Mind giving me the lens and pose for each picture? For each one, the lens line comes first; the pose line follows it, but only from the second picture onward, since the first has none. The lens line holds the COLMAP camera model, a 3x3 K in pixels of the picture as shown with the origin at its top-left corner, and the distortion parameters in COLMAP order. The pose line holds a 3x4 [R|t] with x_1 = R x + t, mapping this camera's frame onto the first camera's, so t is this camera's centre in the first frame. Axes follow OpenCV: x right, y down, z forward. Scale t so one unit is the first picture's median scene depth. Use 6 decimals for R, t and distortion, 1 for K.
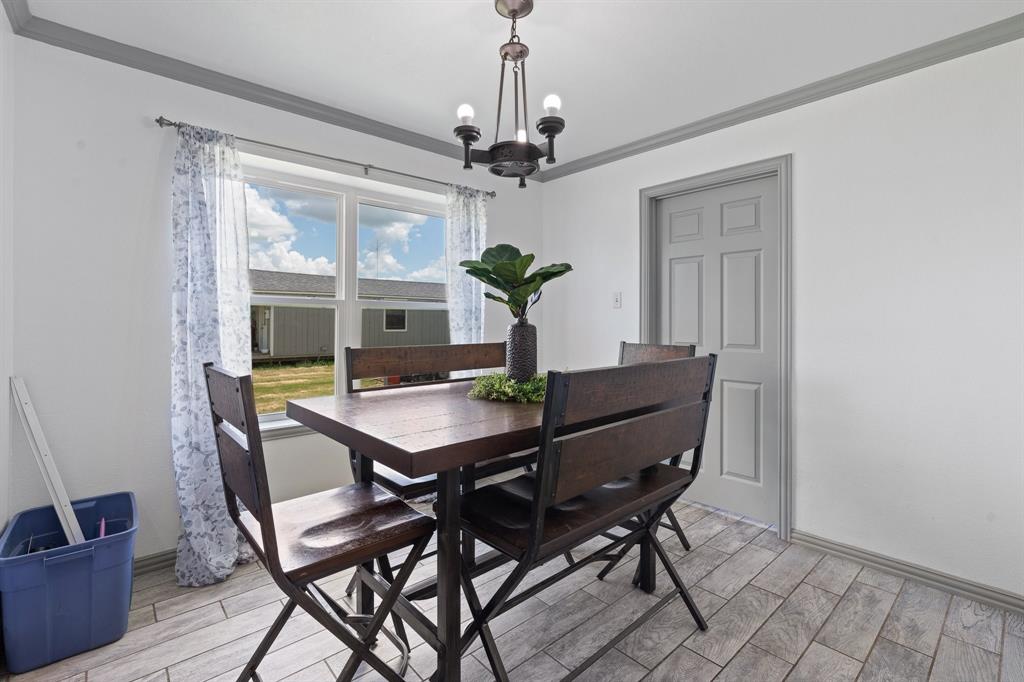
lens RADIAL K [[464.2, 0, 513.7], [0, 464.2, 325.3], [0, 0, 1]] dist [-0.002503, -0.000030]
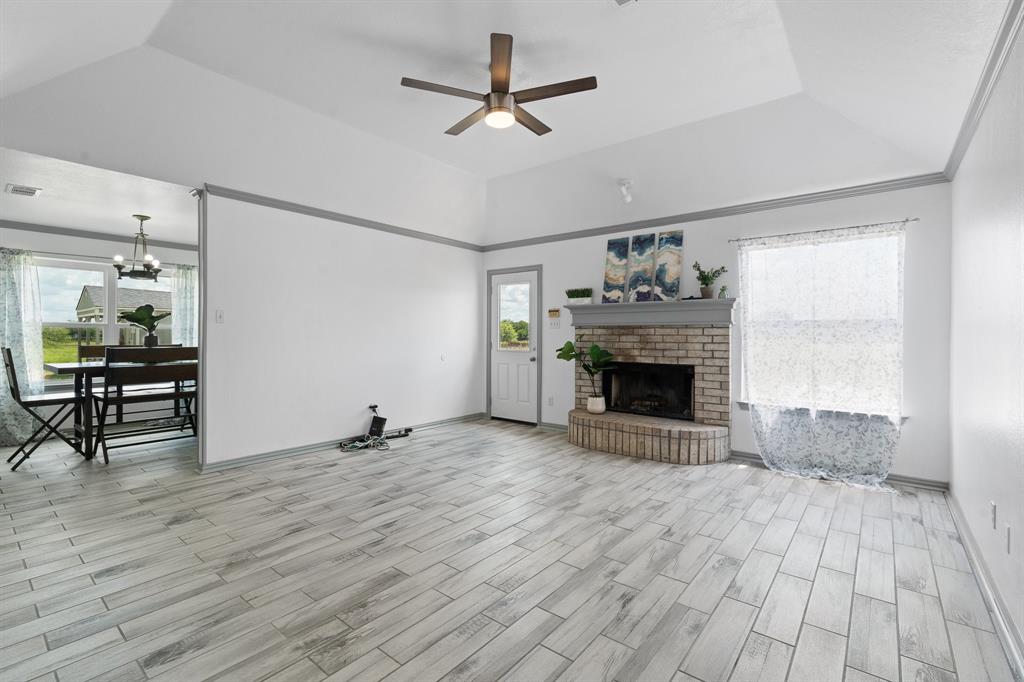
lens RADIAL K [[456.4, 0, 512.0], [0, 456.4, 341.0], [0, 0, 1]] dist [-0.002631, 0.000222]
pose [[0.987214, -0.000983, 0.159398, 1.479582], [-0.000147, 0.999975, 0.007074, 0.005851], [-0.159401, -0.007007, 0.987189, -1.702075]]
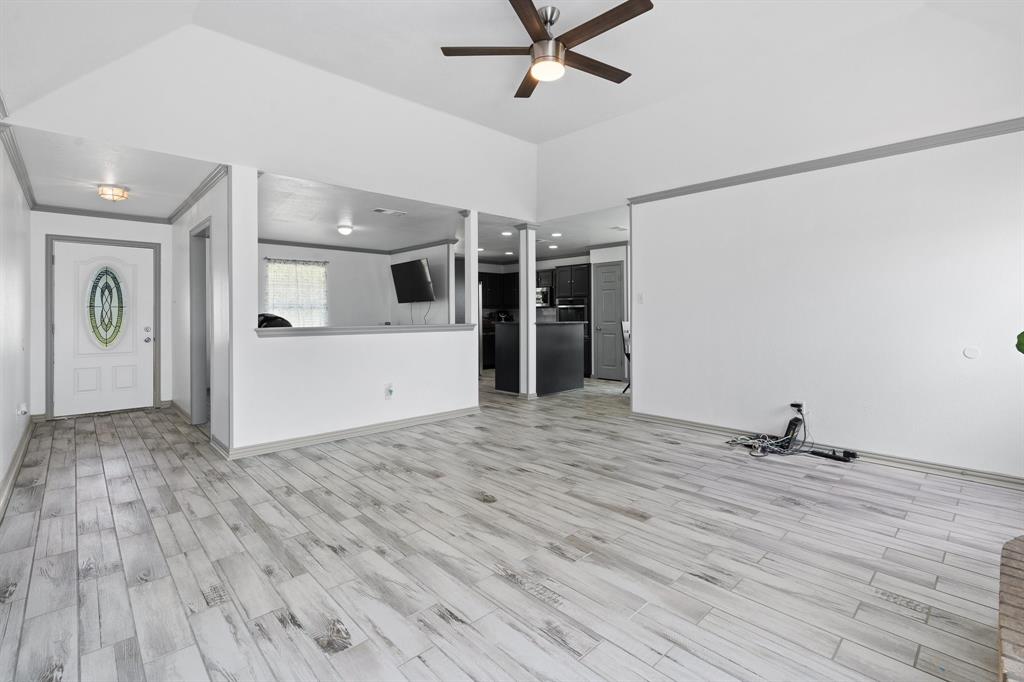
lens RADIAL K [[468.1, 0, 515.0], [0, 468.1, 311.5], [0, 0, 1]] dist [-0.004877, -0.000262]
pose [[0.032787, -0.006721, -0.999440, 3.035851], [-0.001528, 0.999976, -0.006775, 0.007080], [0.999461, 0.001749, 0.032776, -0.368194]]
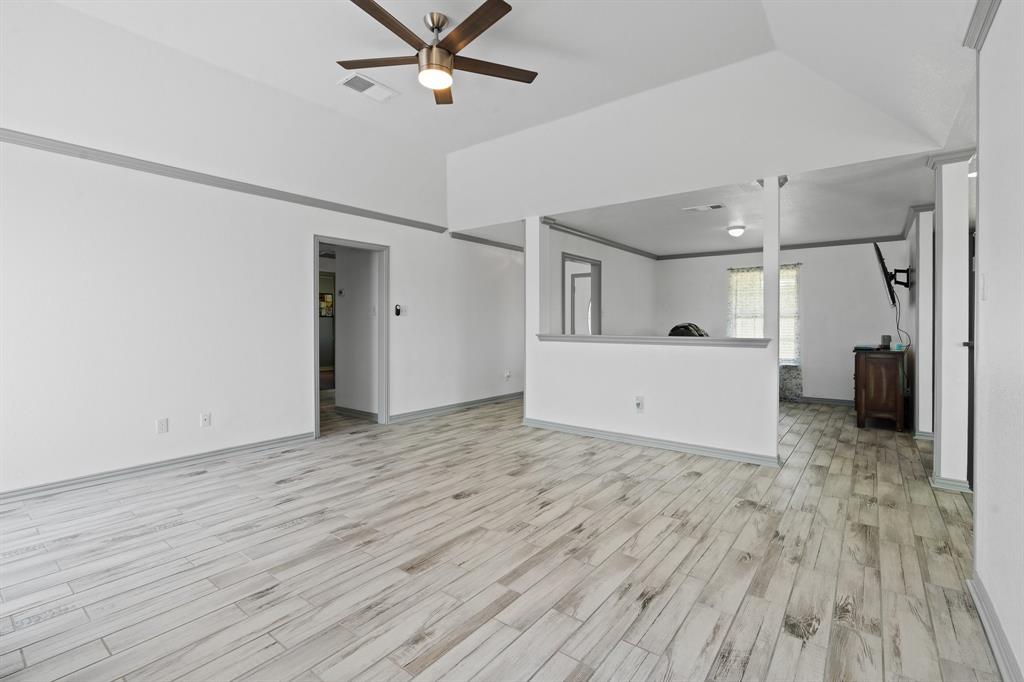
lens RADIAL K [[464.2, 0, 513.7], [0, 464.2, 325.3], [0, 0, 1]] dist [-0.002503, -0.000030]
pose [[-0.983423, -0.002748, -0.181306, 1.696685], [-0.004645, 0.999939, 0.010035, -0.009572], [0.181267, 0.010711, -0.983376, 1.141568]]
